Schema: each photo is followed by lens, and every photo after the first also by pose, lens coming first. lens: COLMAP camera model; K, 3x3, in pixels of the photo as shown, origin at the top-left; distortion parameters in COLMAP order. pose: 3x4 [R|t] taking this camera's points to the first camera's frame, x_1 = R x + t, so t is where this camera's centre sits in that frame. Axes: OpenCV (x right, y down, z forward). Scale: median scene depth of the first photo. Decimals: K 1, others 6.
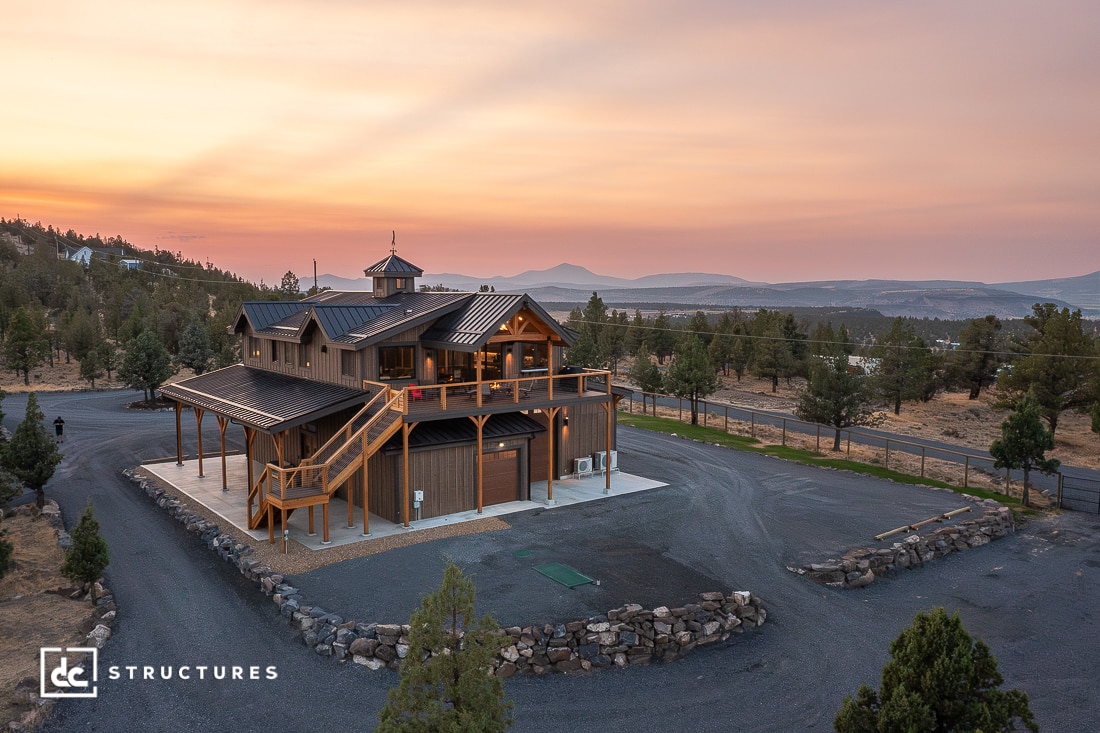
lens RADIAL K [[873.2, 0, 542.1], [0, 873.2, 365.3], [0, 0, 1]] dist [-0.006834, 0.003115]
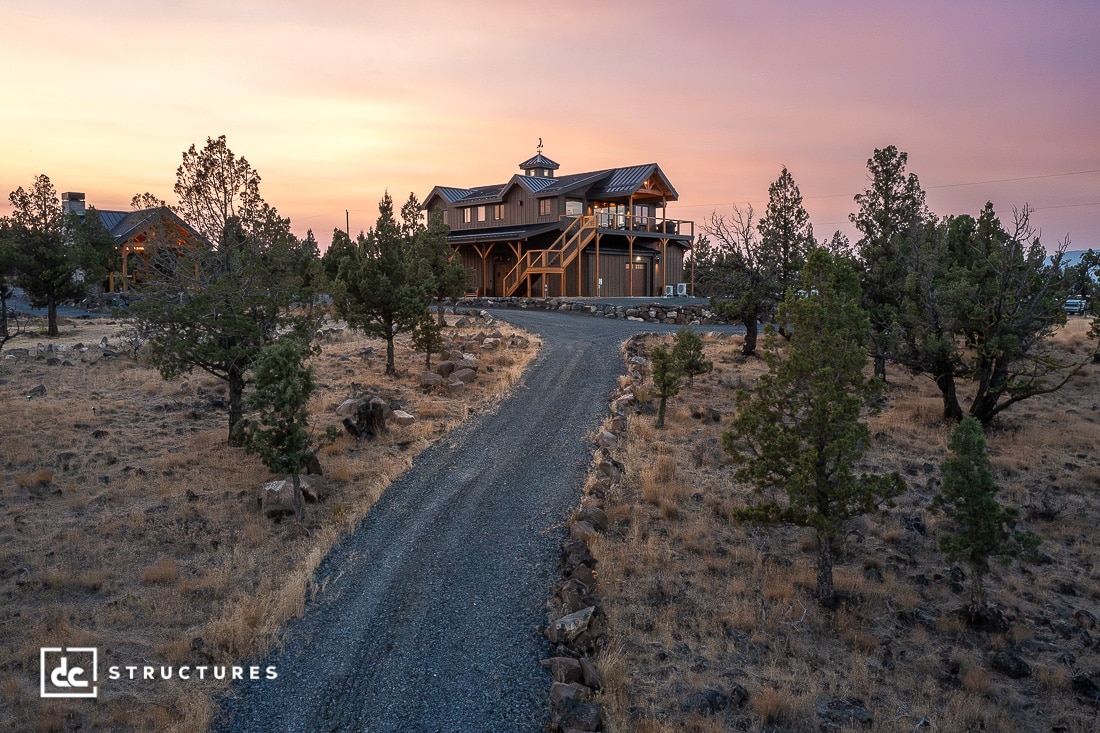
lens RADIAL K [[873.2, 0, 549.1], [0, 873.2, 366.1], [0, 0, 1]] dist [-0.006834, 0.003115]
pose [[0.991610, -0.015242, 0.128362, -0.442130], [0.016398, 0.999834, -0.007952, 0.314823], [-0.128220, 0.009991, 0.991695, -0.619778]]
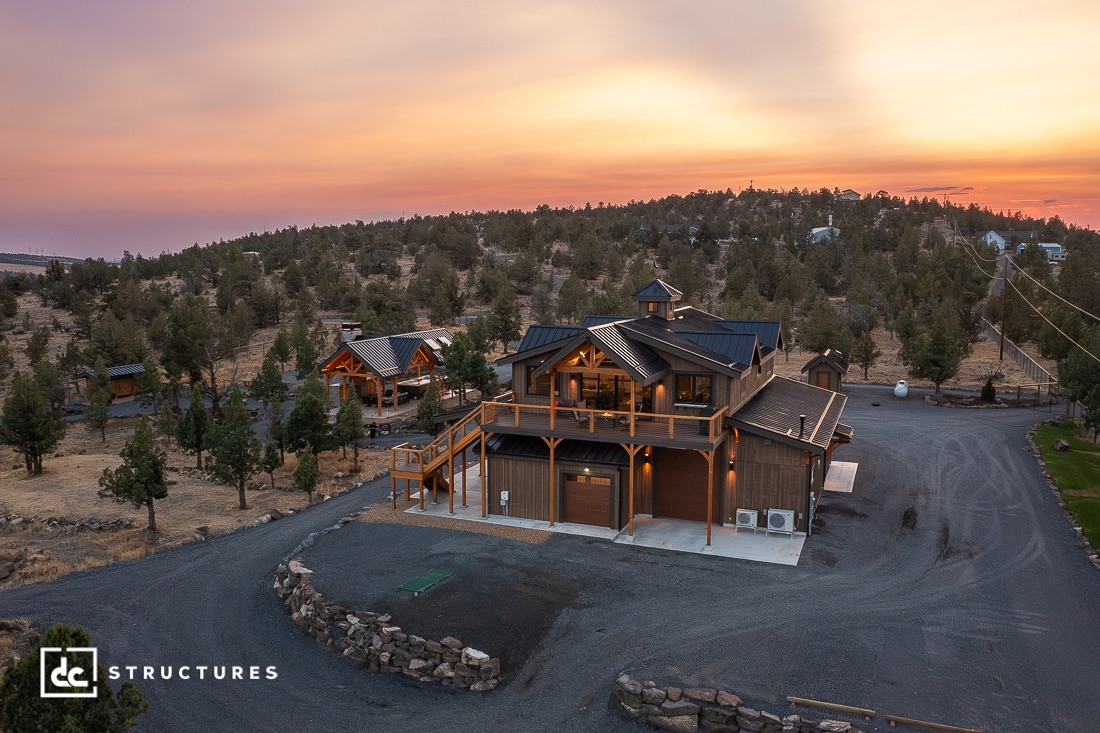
lens RADIAL K [[873.2, 0, 548.2], [0, 873.2, 368.4], [0, 0, 1]] dist [-0.006834, 0.003115]
pose [[0.506514, 0.110875, -0.855073, 0.852213], [-0.081232, 0.993423, 0.080696, -0.116848], [0.858397, 0.028585, 0.512189, 0.432659]]
